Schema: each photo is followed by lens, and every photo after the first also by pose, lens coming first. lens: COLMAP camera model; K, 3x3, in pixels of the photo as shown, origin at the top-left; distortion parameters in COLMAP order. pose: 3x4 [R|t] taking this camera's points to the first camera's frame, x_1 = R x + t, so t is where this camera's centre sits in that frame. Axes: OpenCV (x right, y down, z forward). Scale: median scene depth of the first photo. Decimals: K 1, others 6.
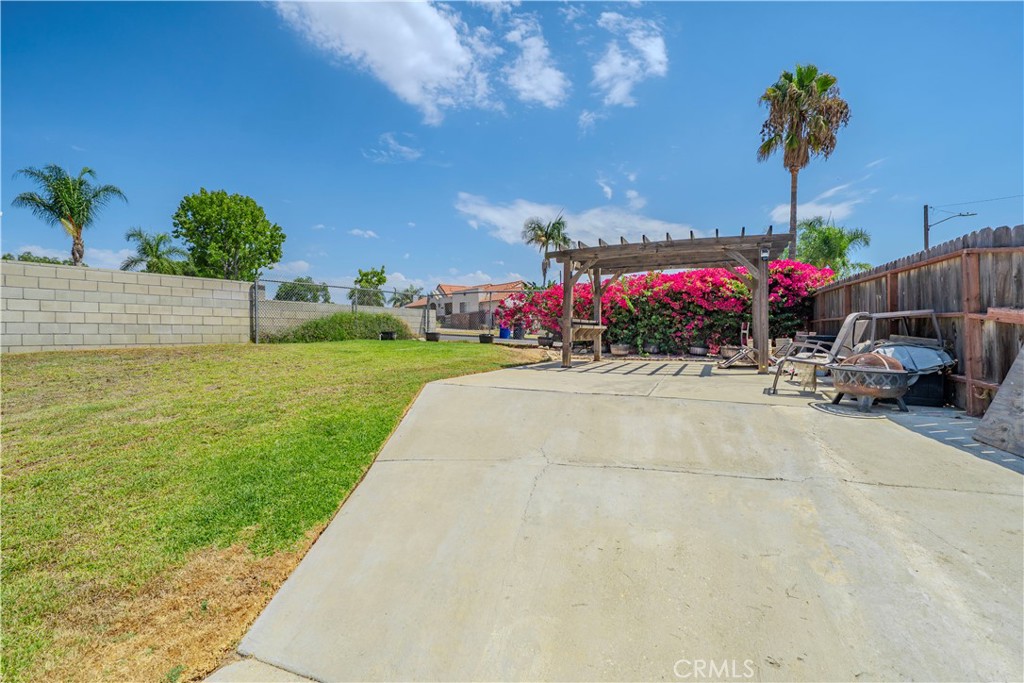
lens RADIAL K [[466.1, 0, 511.9], [0, 466.1, 337.4], [0, 0, 1]] dist [0.004460, -0.000271]
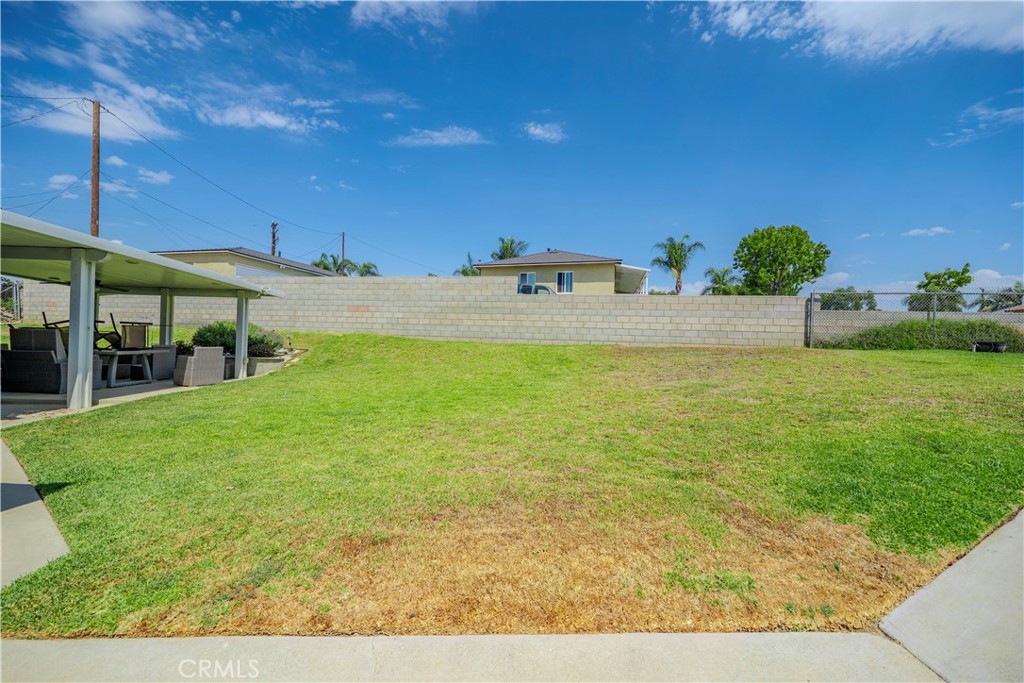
lens RADIAL K [[348.4, 0, 513.4], [0, 348.4, 340.8], [0, 0, 1]] dist [-0.002830, 0.000722]
pose [[0.389423, 0.033339, -0.920456, -0.033384], [-0.032427, 0.999221, 0.022473, -0.000843], [0.920488, 0.021096, 0.390201, -0.026414]]
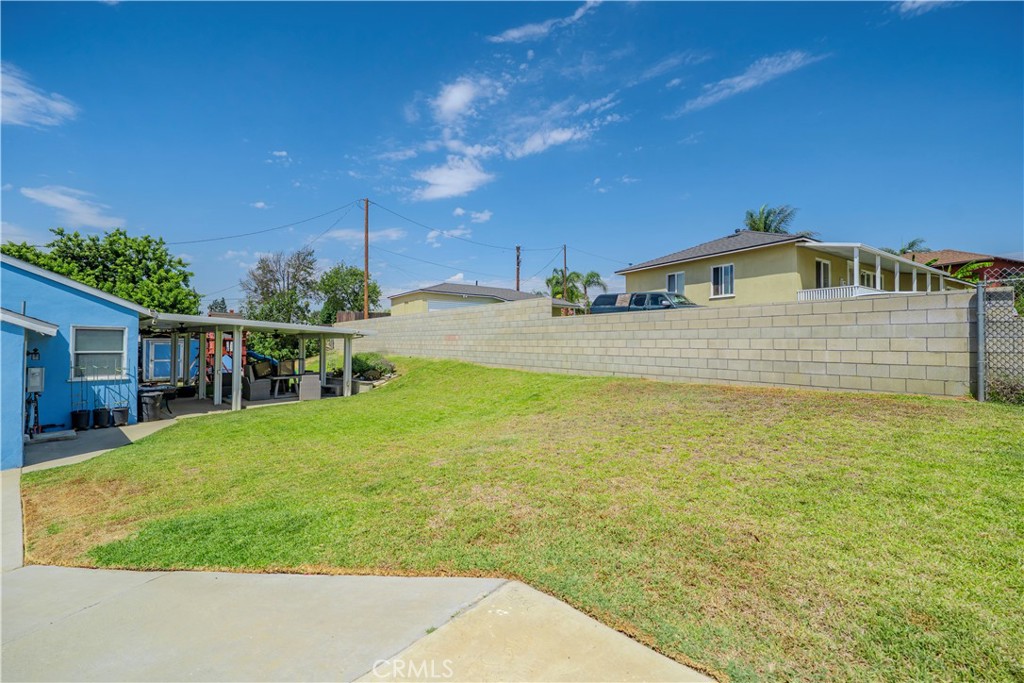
lens RADIAL K [[420.9, 0, 514.3], [0, 420.9, 336.7], [0, 0, 1]] dist [-0.002376, 0.001043]
pose [[-0.317787, -0.000527, -0.948162, 0.087464], [0.002870, 0.999995, -0.001518, -0.060950], [0.948158, -0.003203, -0.317784, 0.627394]]
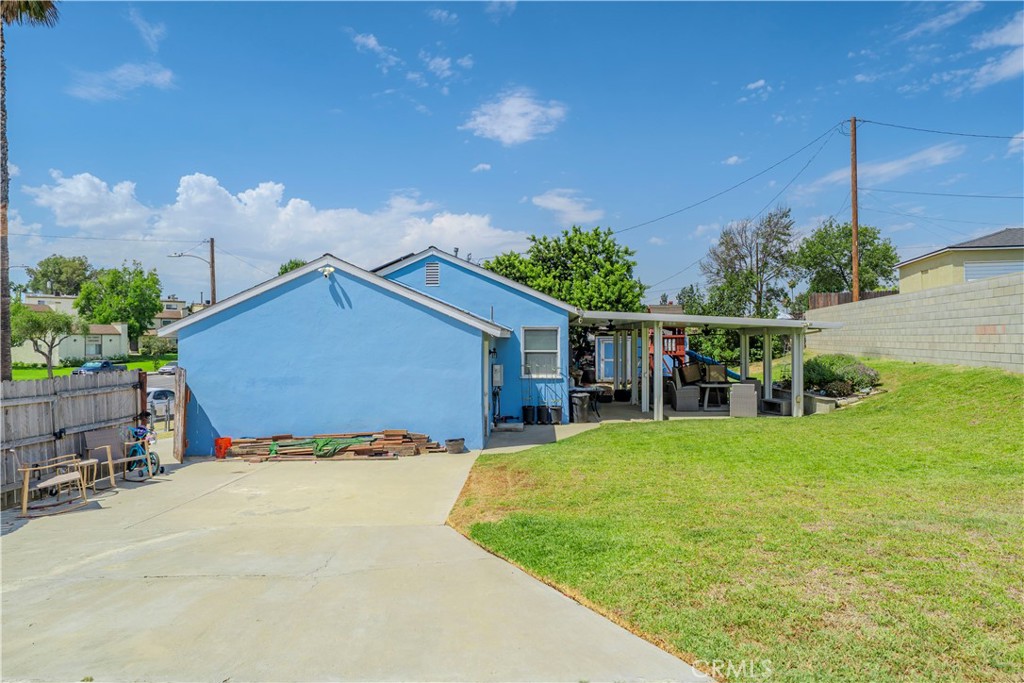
lens RADIAL K [[598.4, 0, 514.0], [0, 598.4, 334.3], [0, 0, 1]] dist [-0.002005, 0.001488]
pose [[-0.940097, 0.016945, -0.340486, 0.029156], [0.019895, 0.999789, -0.005174, -0.063978], [0.340326, -0.011638, -0.940235, 0.730744]]
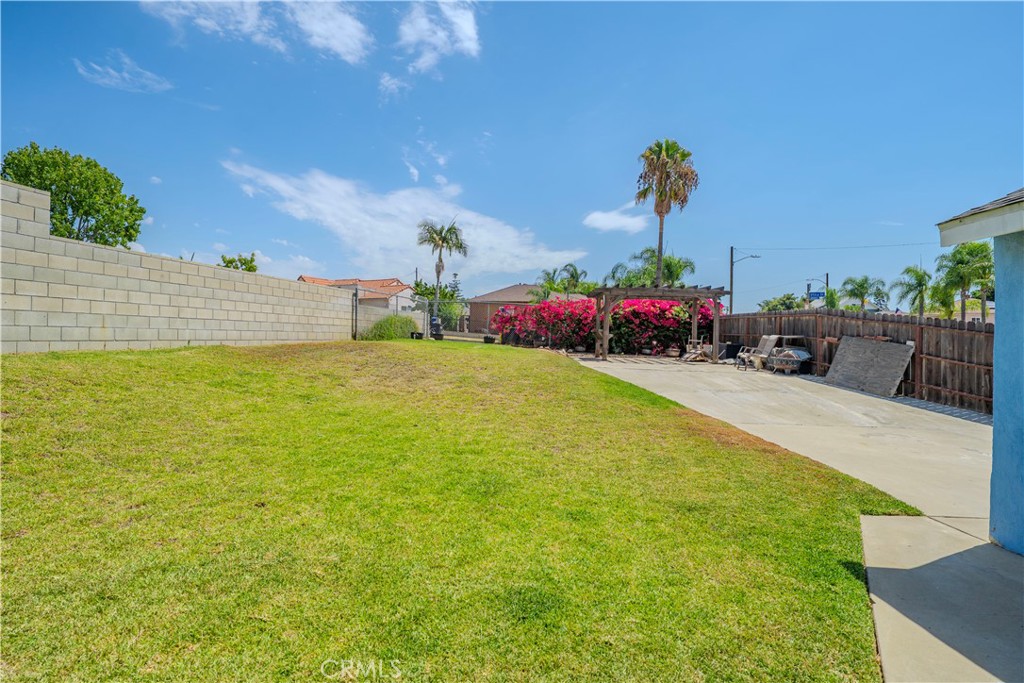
lens RADIAL K [[529.1, 0, 511.3], [0, 529.1, 327.1], [0, 0, 1]] dist [0.028391, 0.000792]
pose [[0.926042, 0.031619, 0.376094, -0.679199], [-0.024402, 0.999416, -0.023939, 0.000464], [-0.376632, 0.012991, 0.926272, -0.440552]]
